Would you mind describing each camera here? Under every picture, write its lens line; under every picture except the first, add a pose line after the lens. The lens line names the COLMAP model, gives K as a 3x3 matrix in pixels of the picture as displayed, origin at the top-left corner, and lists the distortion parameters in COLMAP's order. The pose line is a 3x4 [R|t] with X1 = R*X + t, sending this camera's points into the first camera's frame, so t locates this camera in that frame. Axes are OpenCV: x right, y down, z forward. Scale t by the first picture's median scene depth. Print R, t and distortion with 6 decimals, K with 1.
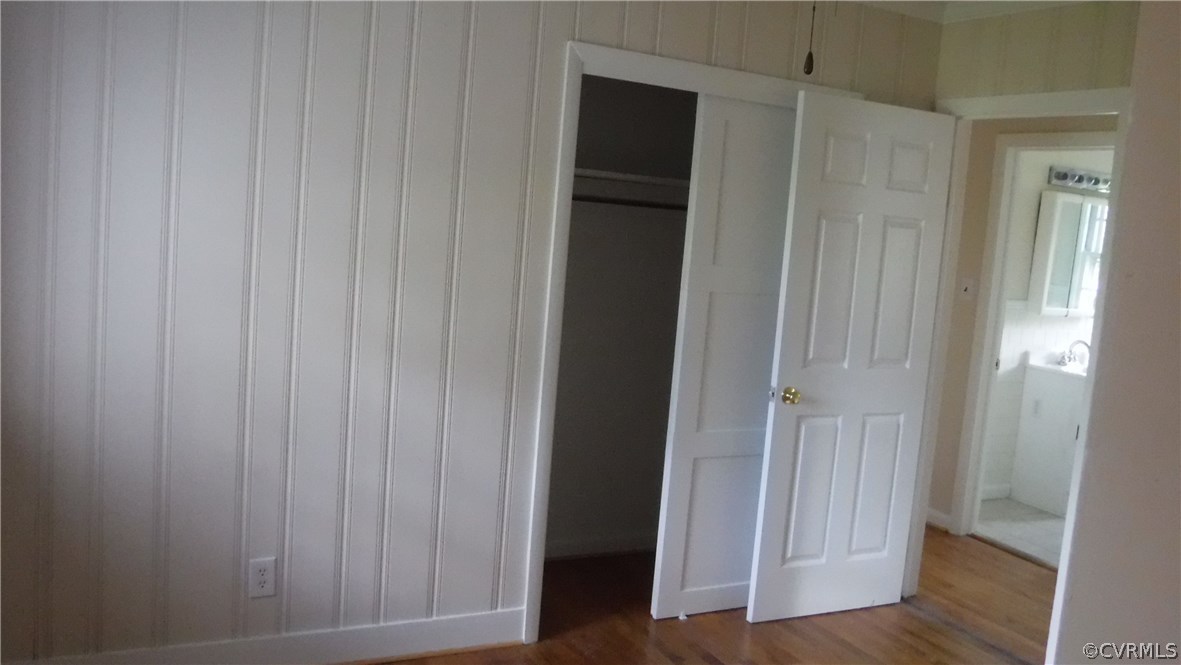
lens RADIAL K [[994.0, 0, 590.5], [0, 994.0, 332.5], [0, 0, 1]] dist [-0.073789, -0.005002]
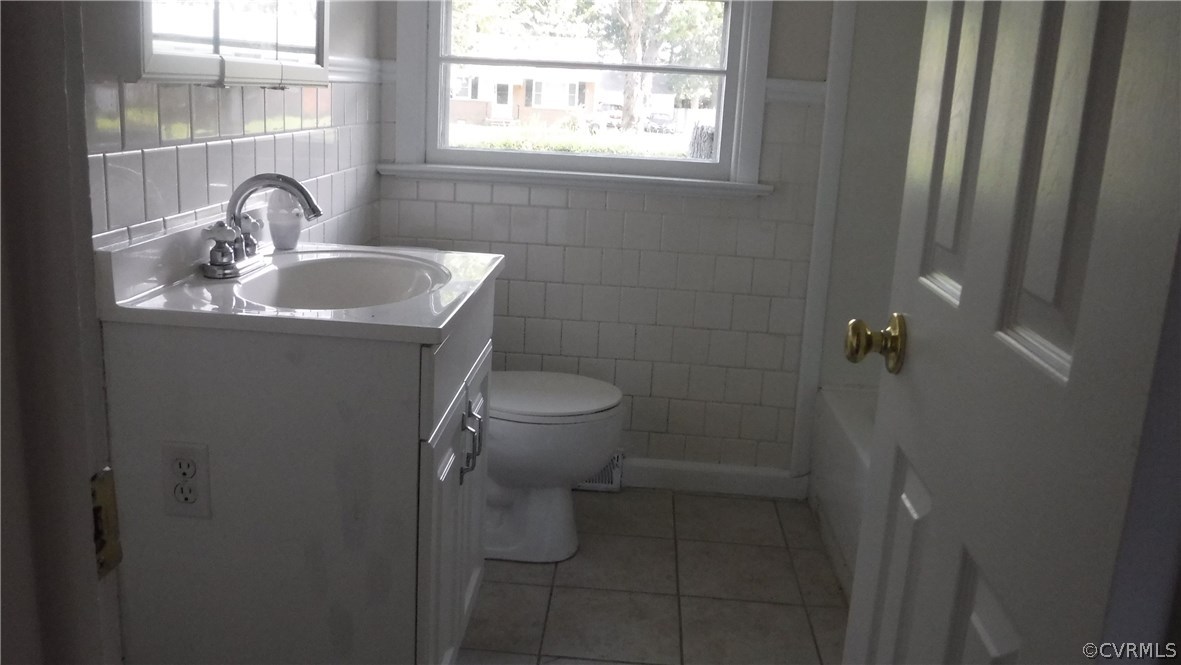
lens RADIAL K [[994.0, 0, 590.5], [0, 994.0, 332.5], [0, 0, 1]] dist [-0.073789, -0.005002]
pose [[0.505819, -0.256434, 0.823644, 0.424296], [0.084931, 0.964960, 0.248273, -0.012695], [-0.858449, -0.055629, 0.509874, 1.059388]]
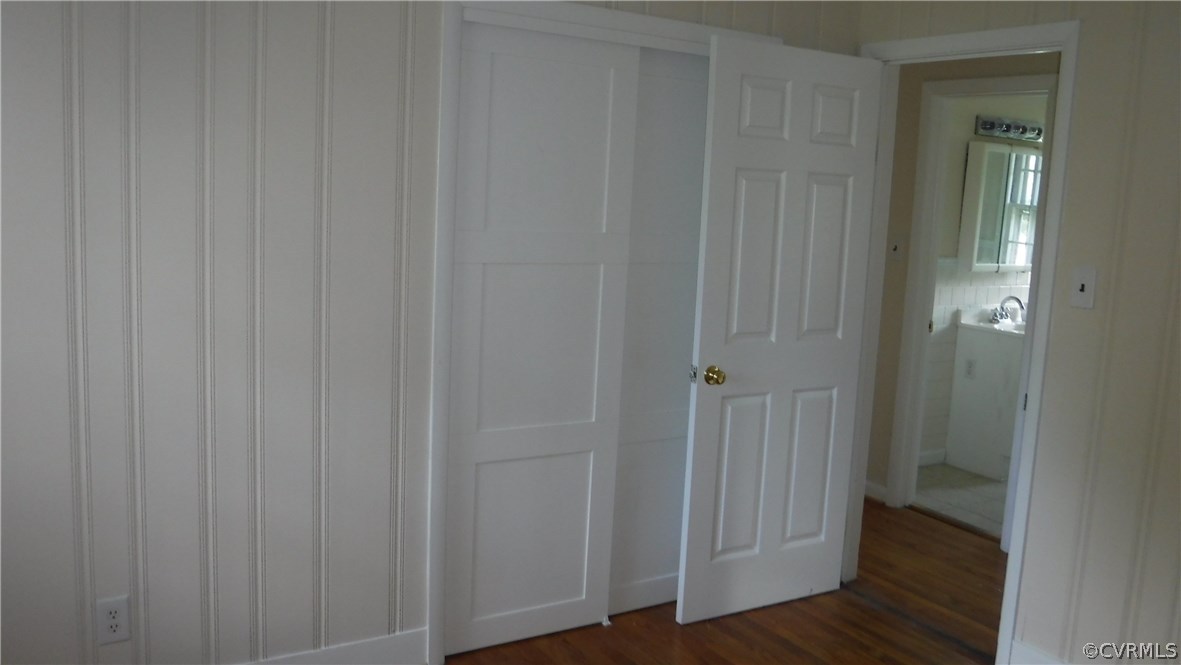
lens RADIAL K [[994.0, 0, 590.5], [0, 994.0, 332.5], [0, 0, 1]] dist [-0.073789, -0.005002]
pose [[0.996305, -0.043682, 0.073943, 0.020770], [0.041177, 0.998536, 0.035076, -0.009893], [-0.075367, -0.031902, 0.996645, 0.091088]]
